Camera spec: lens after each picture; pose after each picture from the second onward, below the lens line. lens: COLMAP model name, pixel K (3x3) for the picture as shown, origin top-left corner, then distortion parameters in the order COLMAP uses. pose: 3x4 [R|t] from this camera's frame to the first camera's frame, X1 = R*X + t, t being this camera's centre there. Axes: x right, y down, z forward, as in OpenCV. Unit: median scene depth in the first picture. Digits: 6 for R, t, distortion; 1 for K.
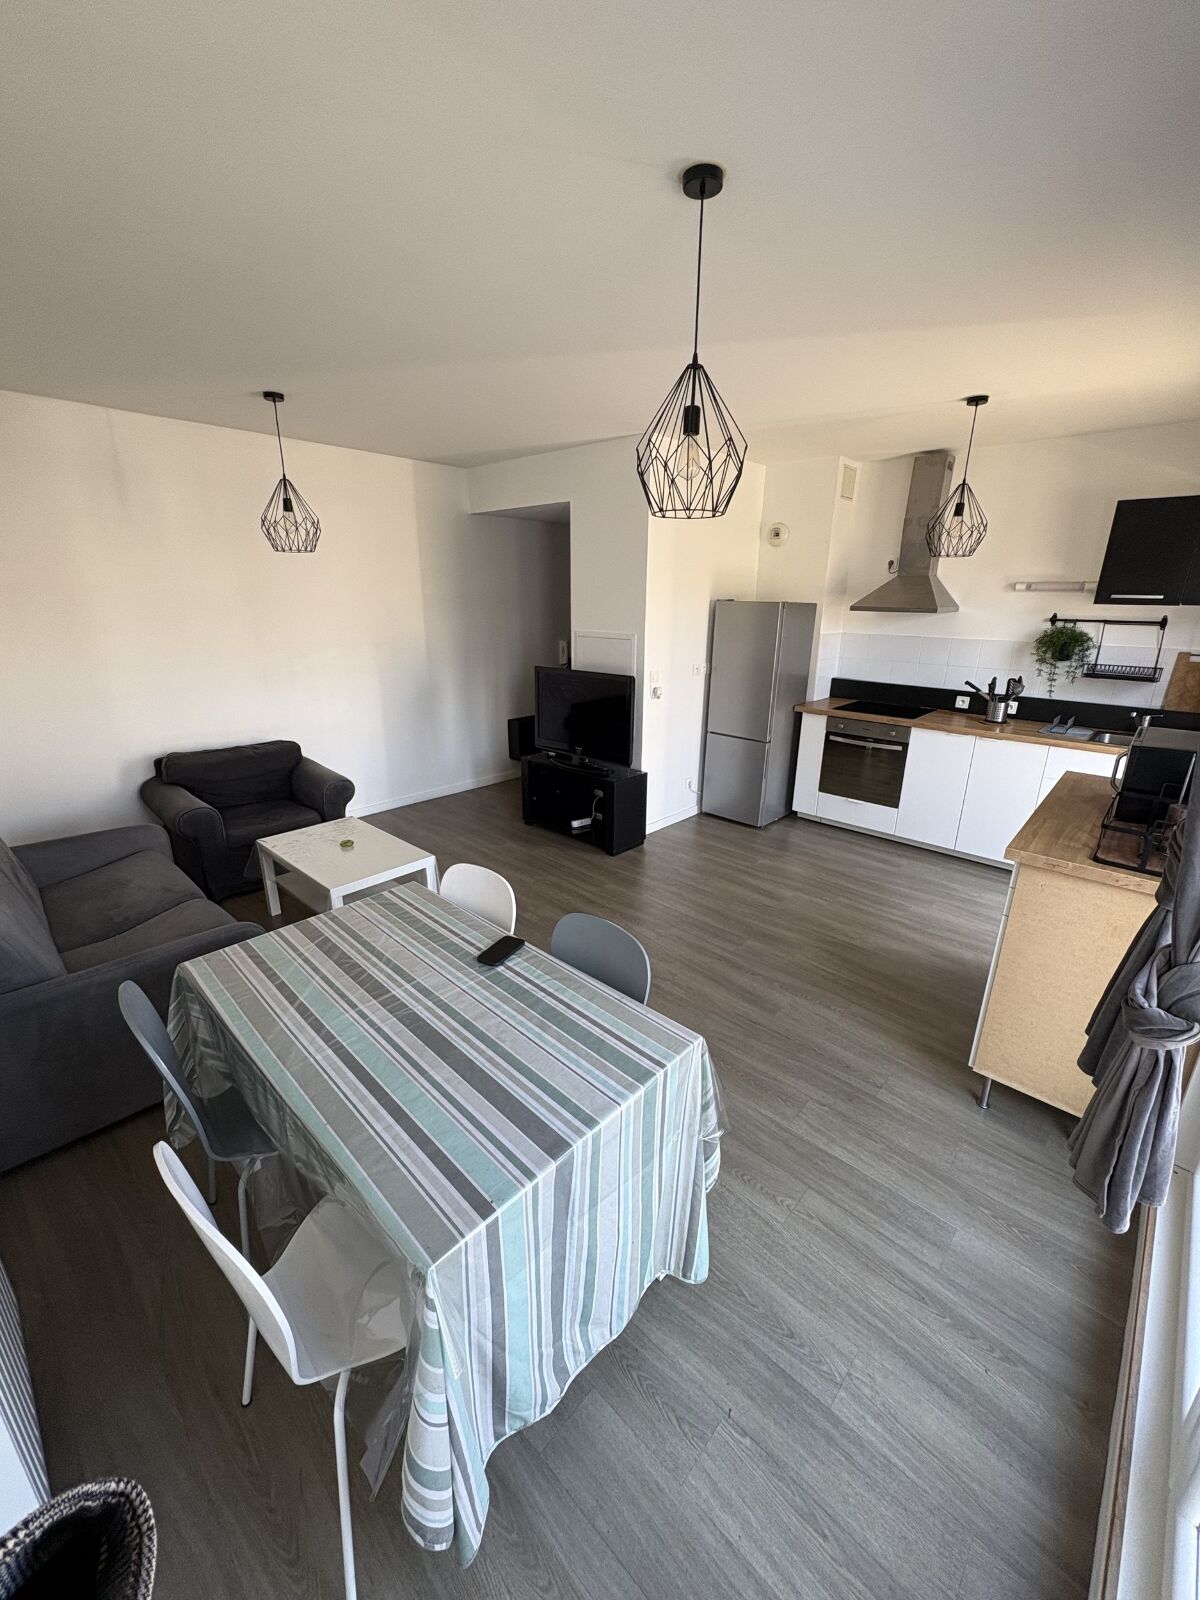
lens RADIAL K [[635.9, 0, 598.4], [0, 635.9, 800.9], [0, 0, 1]] dist [0.003013, 0.000230]
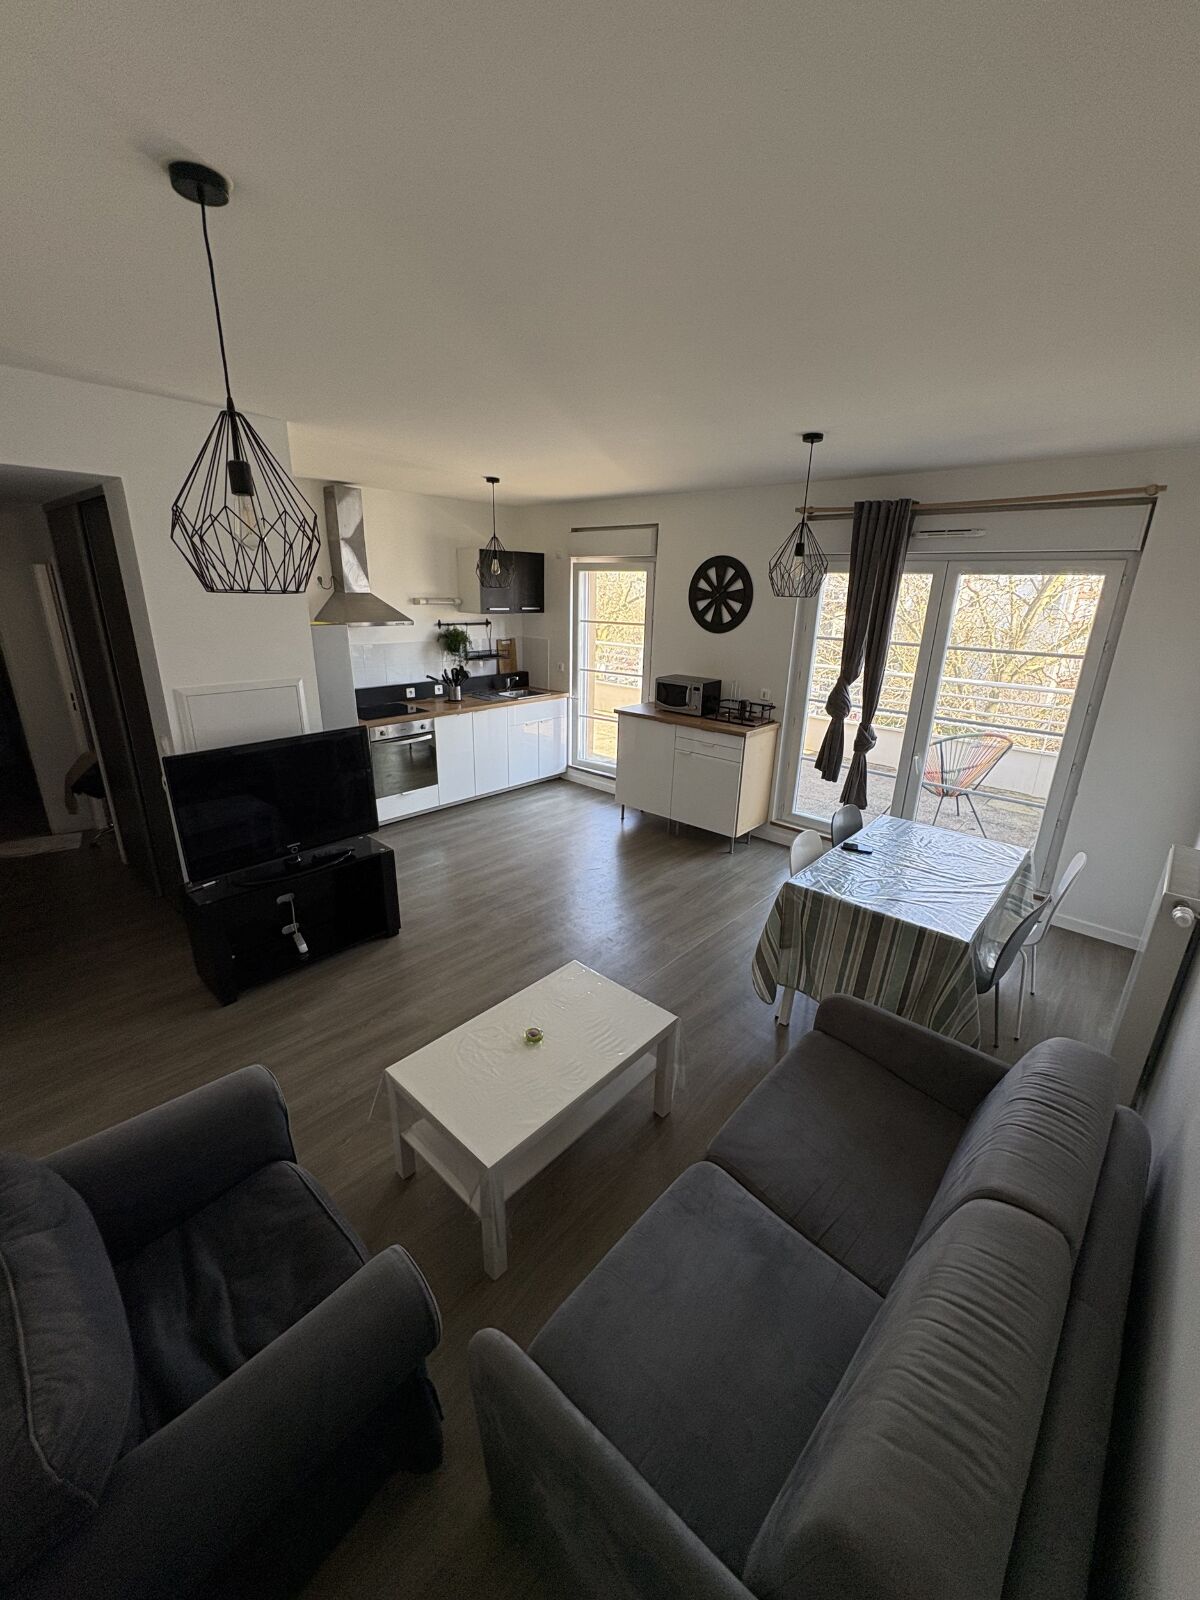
lens RADIAL K [[635.9, 0, 598.5], [0, 635.9, 802.2], [0, 0, 1]] dist [0.003013, 0.000230]
pose [[-0.015605, -0.331298, 0.943397, -0.766228], [0.291801, 0.900930, 0.321211, -0.282248], [-0.956352, 0.280296, 0.082614, 0.662517]]
